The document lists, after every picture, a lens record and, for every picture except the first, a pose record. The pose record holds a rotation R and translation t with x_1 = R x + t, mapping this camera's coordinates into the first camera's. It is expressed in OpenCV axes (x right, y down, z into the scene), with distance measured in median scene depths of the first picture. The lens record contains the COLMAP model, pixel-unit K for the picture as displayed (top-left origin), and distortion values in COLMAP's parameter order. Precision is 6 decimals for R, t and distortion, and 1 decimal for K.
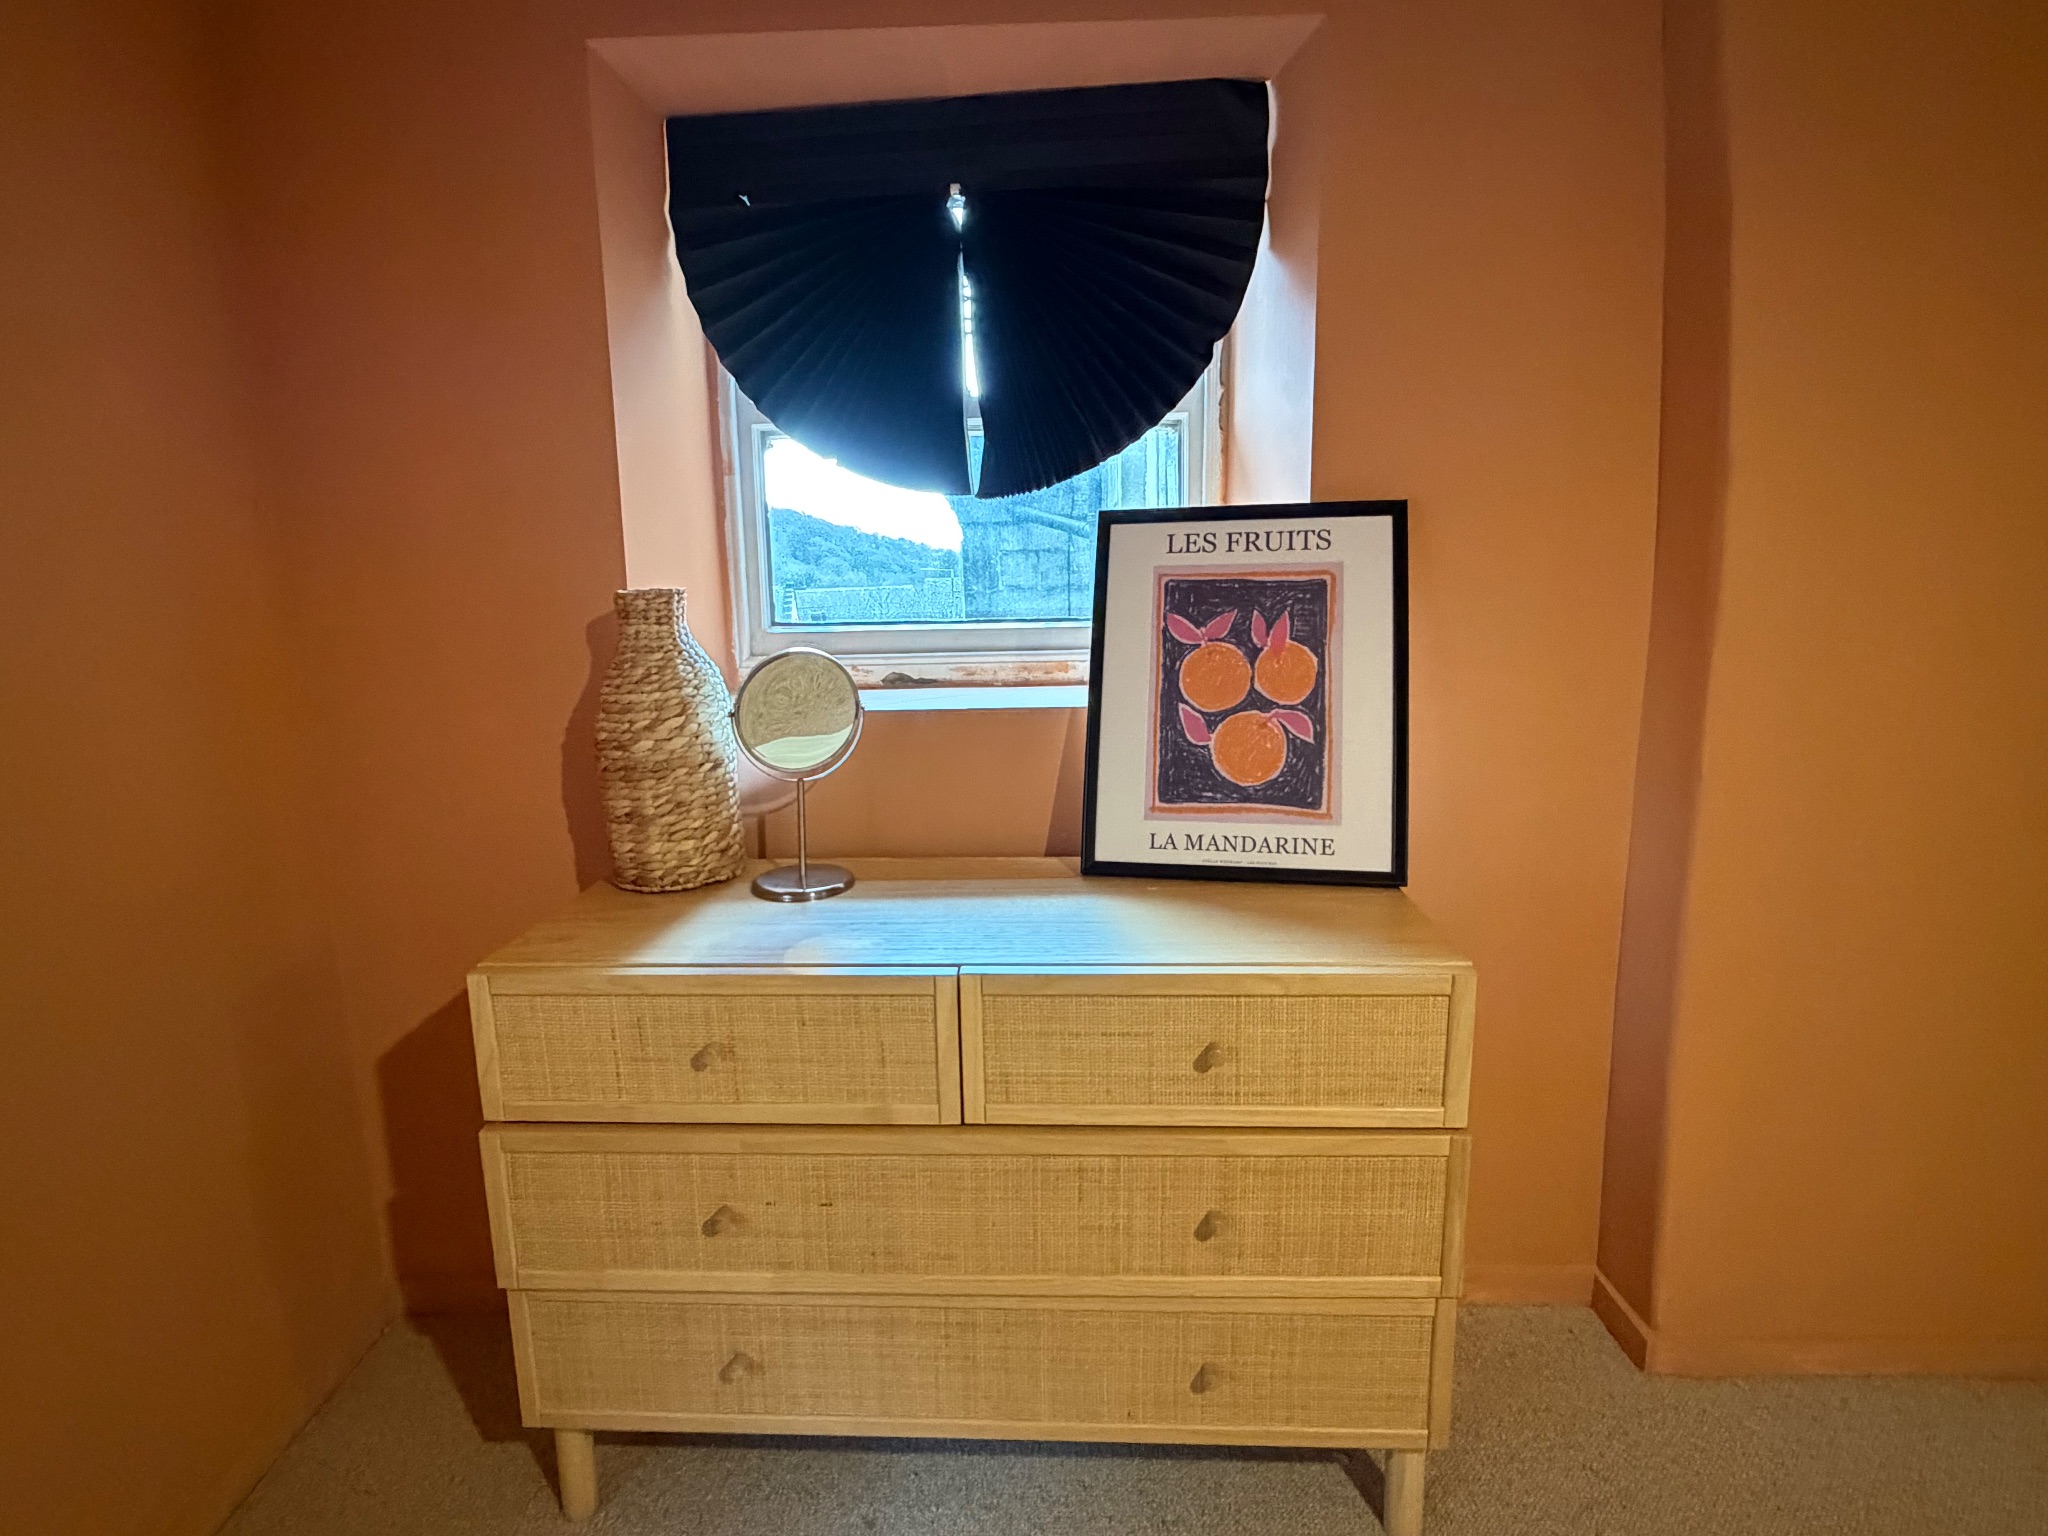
lens RADIAL K [[1131.6, 0, 1012.6], [0, 1131.6, 771.2], [0, 0, 1]] dist [0.000141, 0.000792]
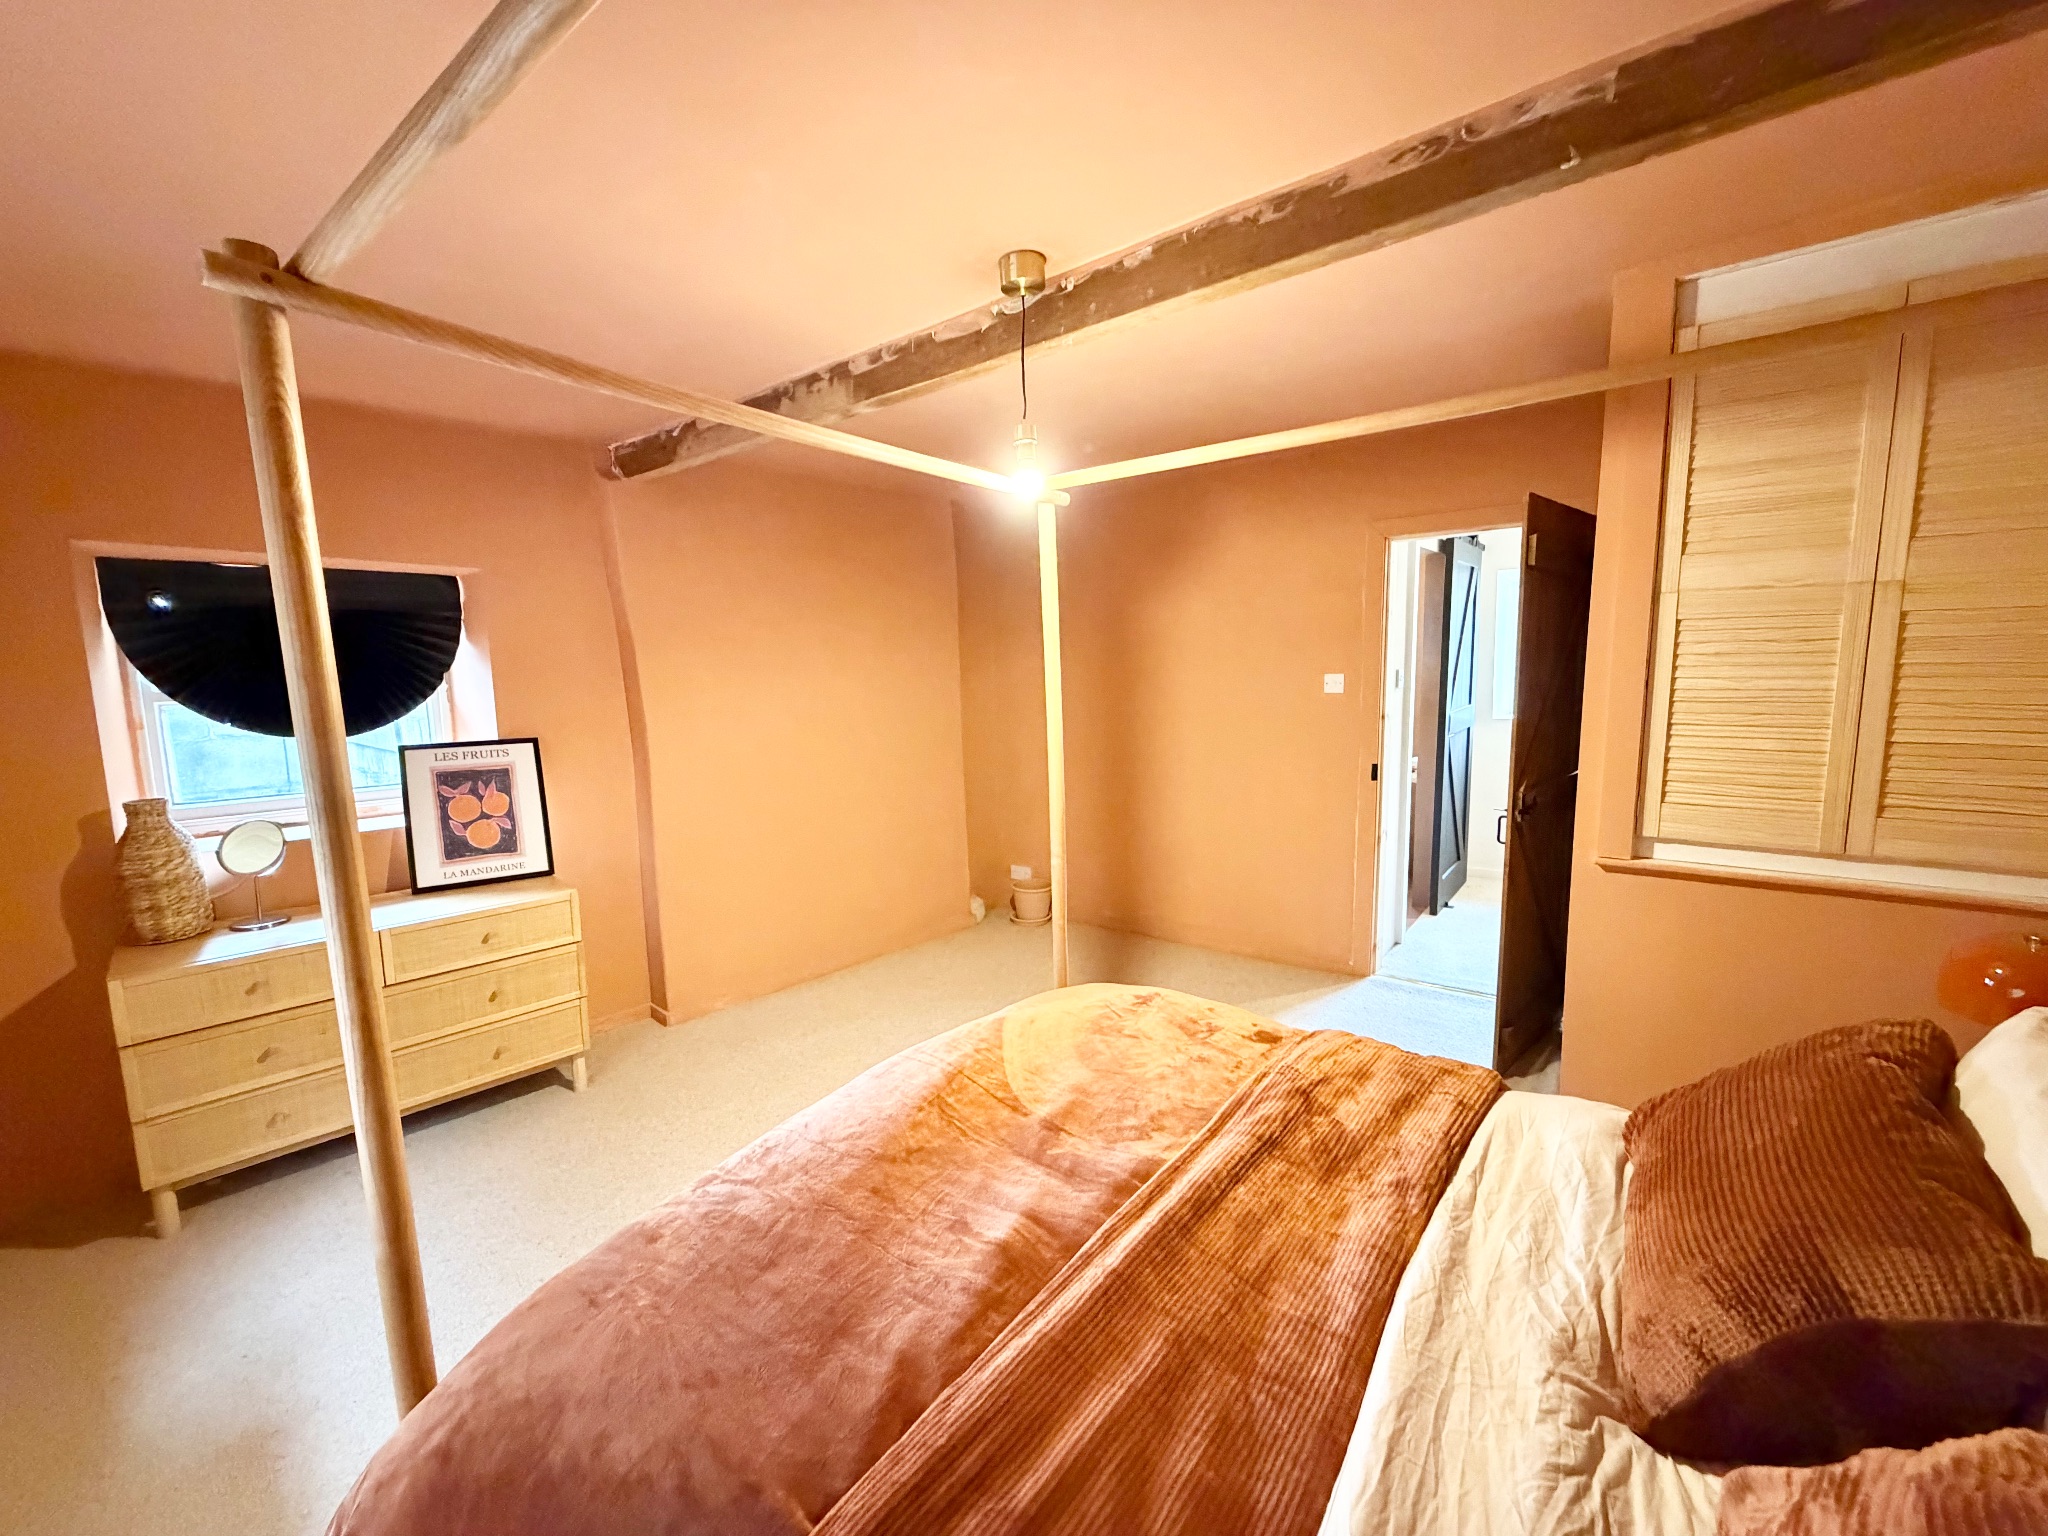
lens RADIAL K [[813.9, 0, 1017.1], [0, 813.9, 768.0], [0, 0, 1]] dist [-0.000335, 0.000179]
pose [[0.668828, -0.084702, 0.738576, -0.347649], [0.135578, 0.990724, -0.009156, 0.013241], [-0.730950, 0.106258, 0.674108, -1.203742]]
